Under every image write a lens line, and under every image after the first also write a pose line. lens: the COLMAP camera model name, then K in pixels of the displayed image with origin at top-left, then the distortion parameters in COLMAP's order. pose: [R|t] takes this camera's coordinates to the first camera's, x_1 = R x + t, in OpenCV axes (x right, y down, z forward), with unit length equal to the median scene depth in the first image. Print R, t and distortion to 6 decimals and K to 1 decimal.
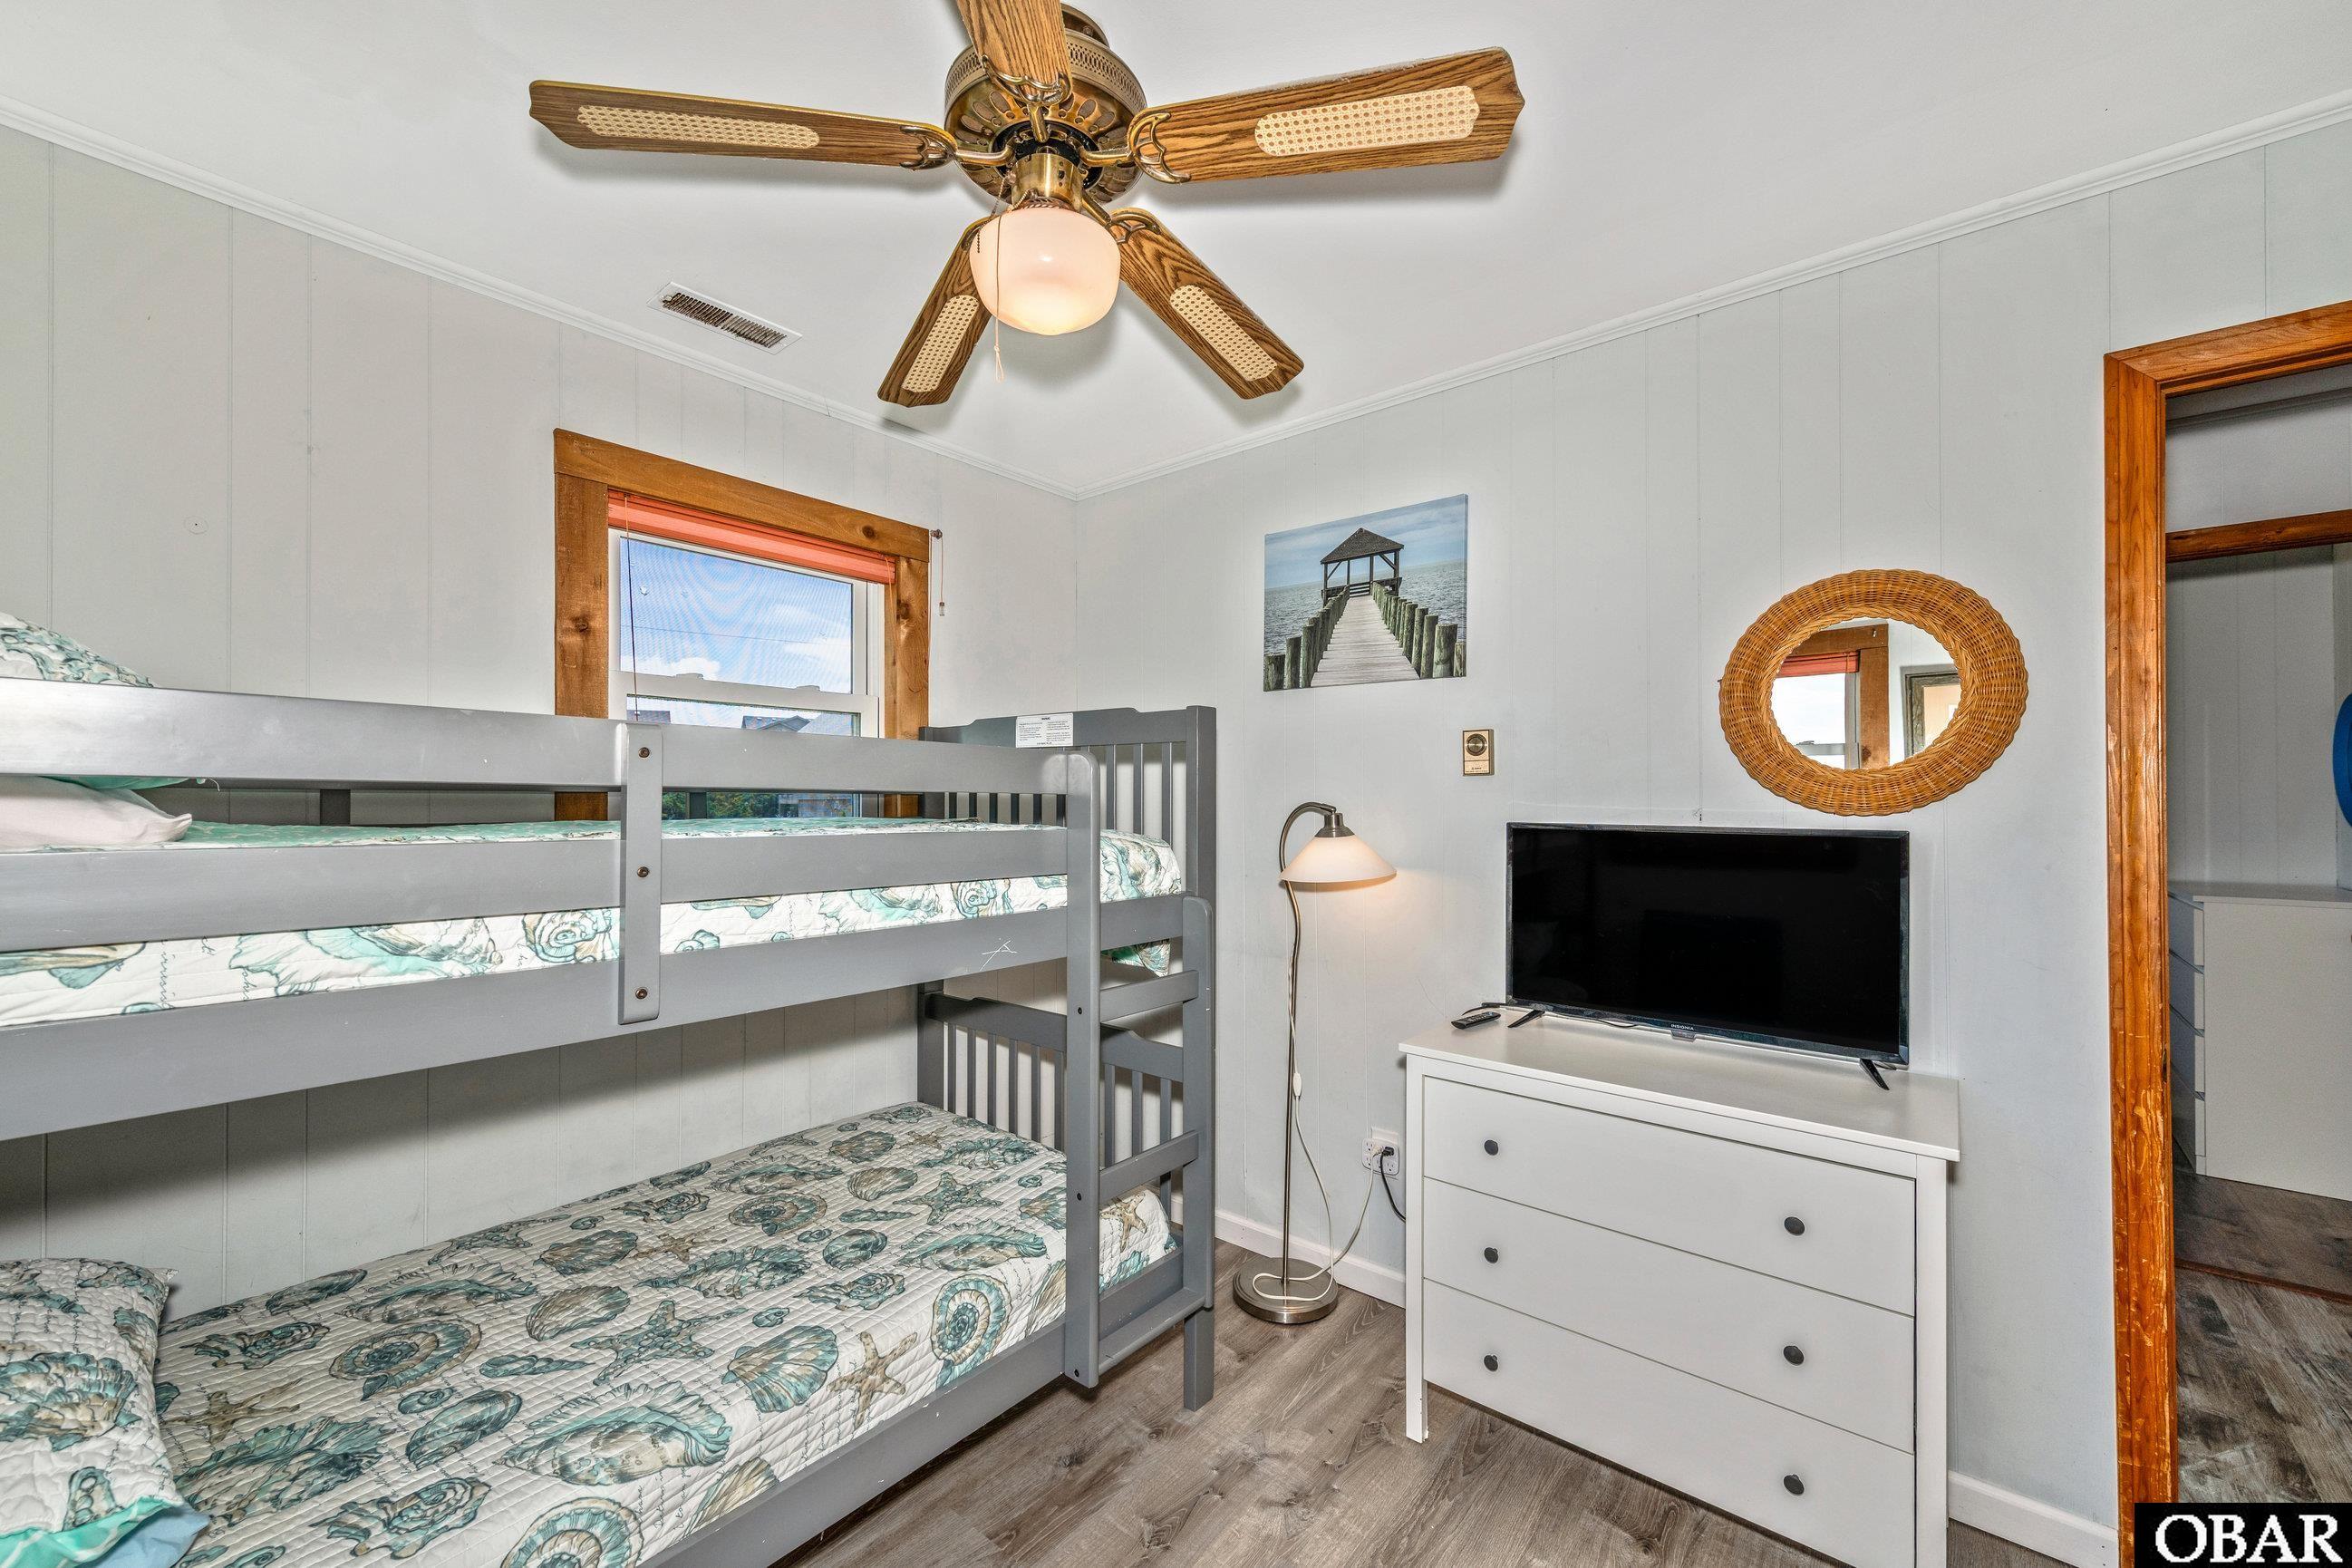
lens RADIAL K [[943.5, 0, 1160.4], [0, 943.5, 788.5], [0, 0, 1]] dist [0.002993, -0.000035]
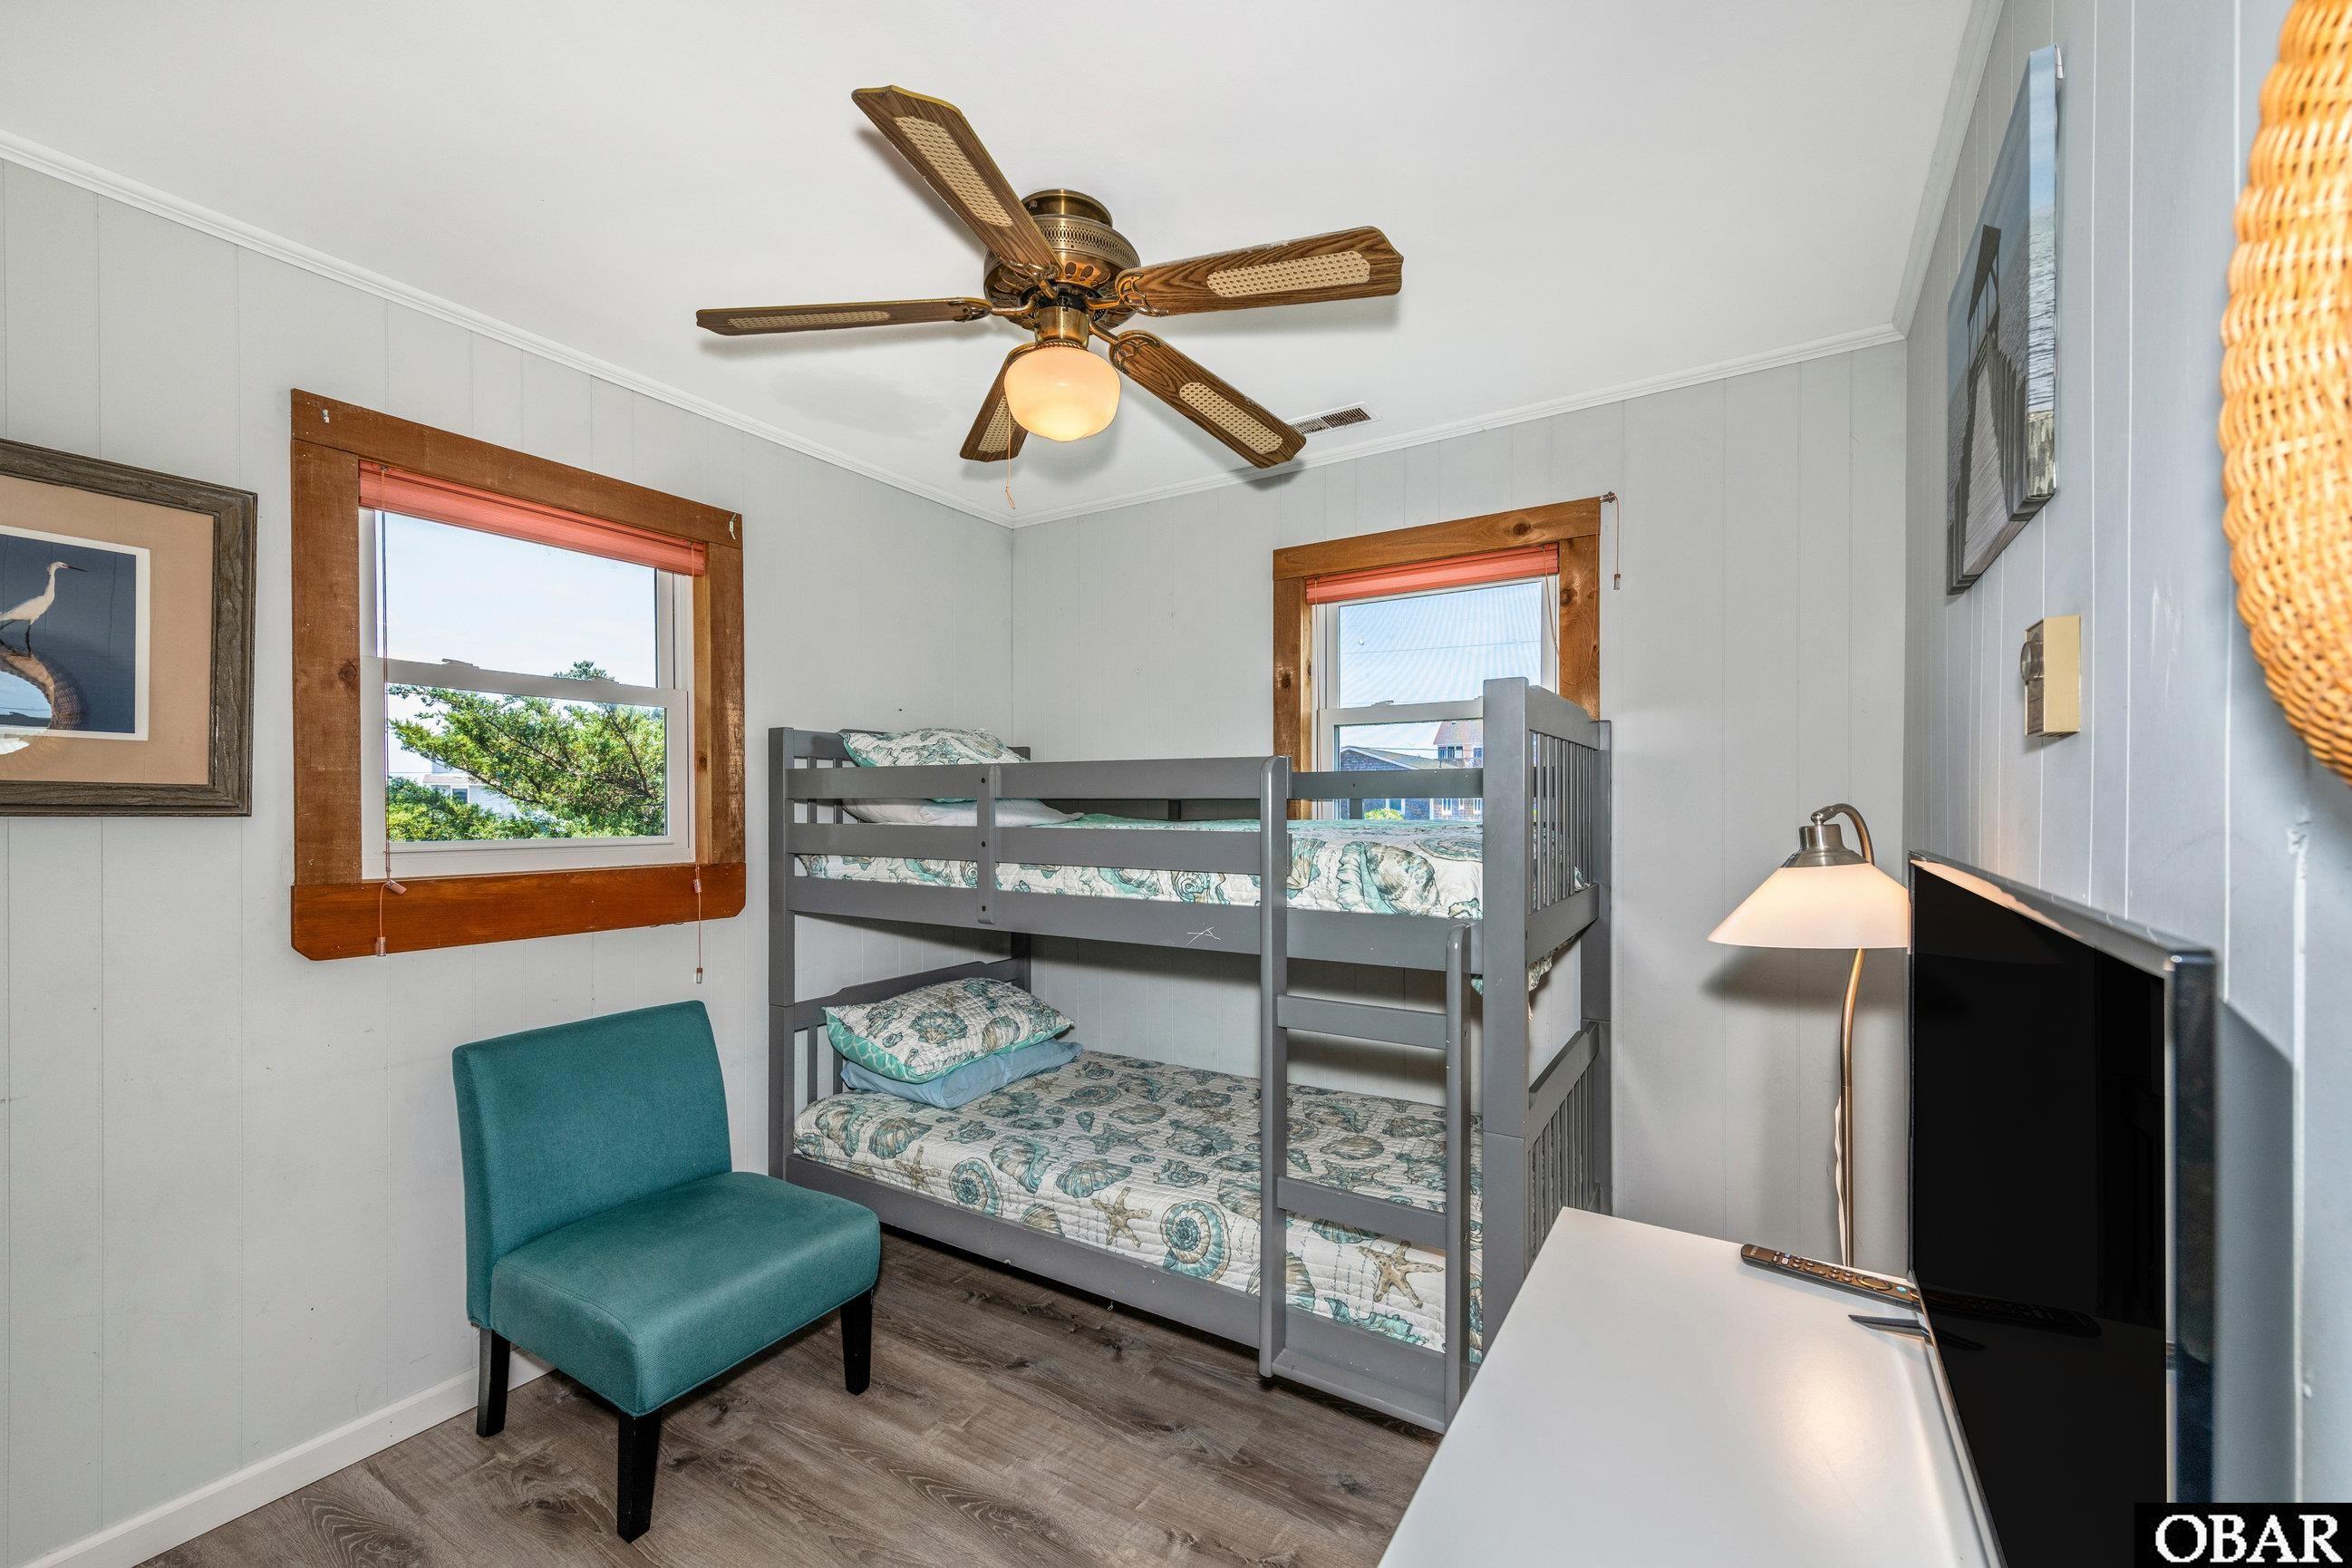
lens RADIAL K [[943.5, 0, 1163.2], [0, 943.5, 806.4], [0, 0, 1]] dist [0.002993, -0.000035]
pose [[0.119602, -0.002023, -0.992820, 0.988431], [0.016486, 0.999864, -0.000051, 0.014265], [0.992685, -0.016362, 0.119619, 0.822810]]
